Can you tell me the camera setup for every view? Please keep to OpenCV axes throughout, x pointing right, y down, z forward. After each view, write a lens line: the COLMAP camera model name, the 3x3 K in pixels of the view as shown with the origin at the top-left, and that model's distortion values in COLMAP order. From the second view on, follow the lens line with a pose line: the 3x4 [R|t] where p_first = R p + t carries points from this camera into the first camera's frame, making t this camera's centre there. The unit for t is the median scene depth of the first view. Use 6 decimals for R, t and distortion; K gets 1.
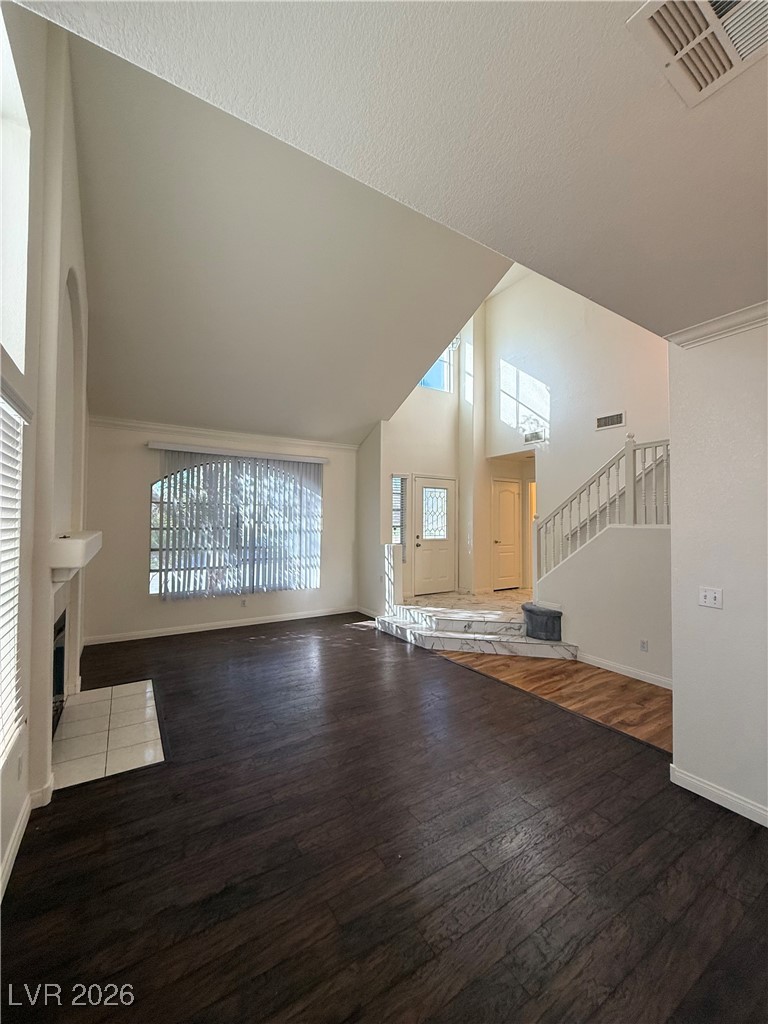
lens RADIAL K [[406.6, 0, 384.1], [0, 406.6, 508.7], [0, 0, 1]] dist [0.000211, 0.000367]
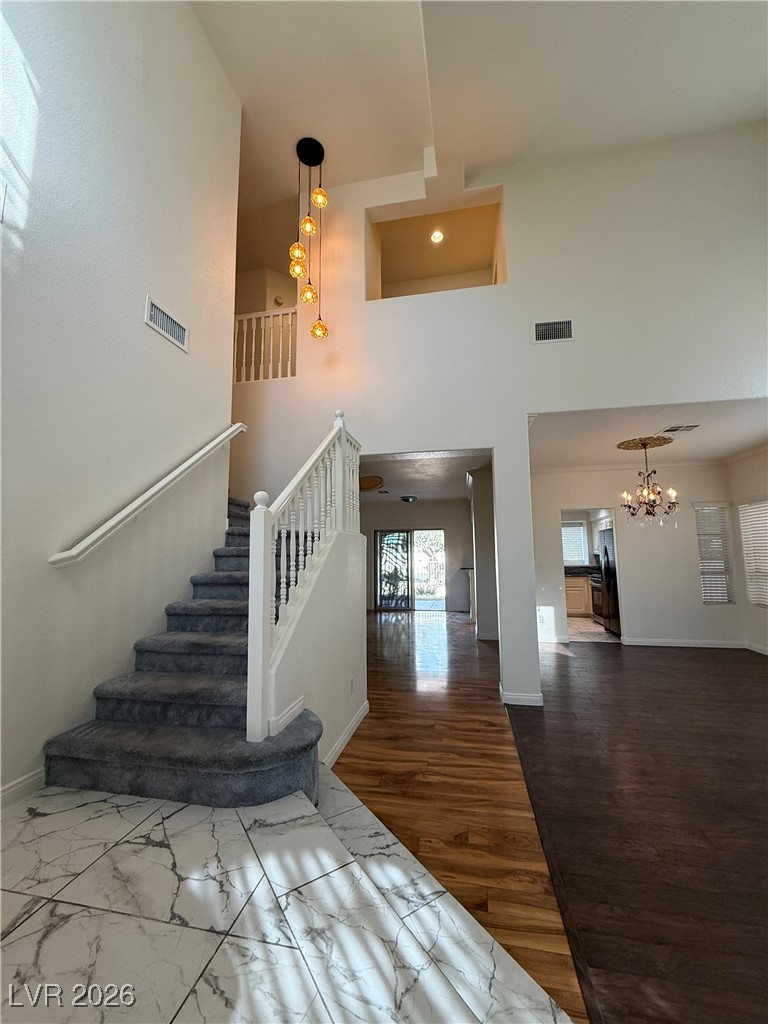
lens RADIAL K [[406.6, 0, 387.2], [0, 406.6, 510.5], [0, 0, 1]] dist [-0.001299, -0.000157]
pose [[-0.723514, 0.073413, 0.686395, 0.028619], [-0.016056, 0.992270, -0.123052, 0.084868], [-0.690123, -0.100051, -0.716743, 1.339331]]
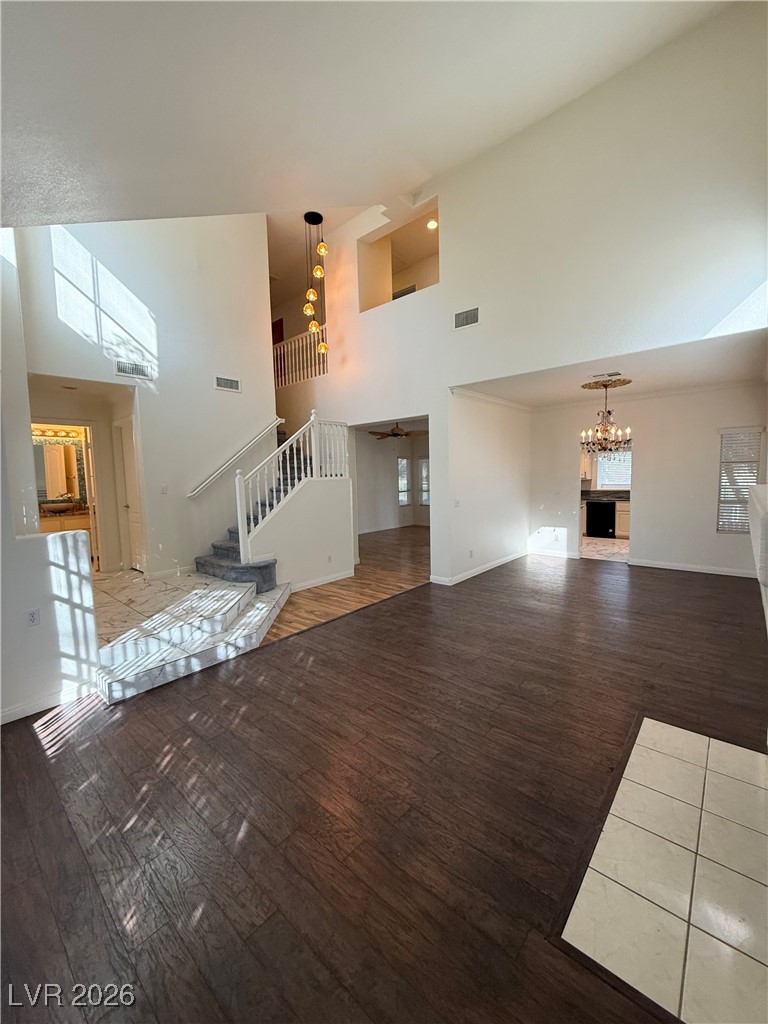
lens RADIAL K [[406.6, 0, 384.1], [0, 406.6, 508.7], [0, 0, 1]] dist [0.000211, 0.000367]
pose [[-0.282063, -0.078644, 0.956167, -0.714579], [-0.002834, 0.996699, 0.081142, 0.029117], [-0.959392, 0.020178, -0.281355, 1.060945]]
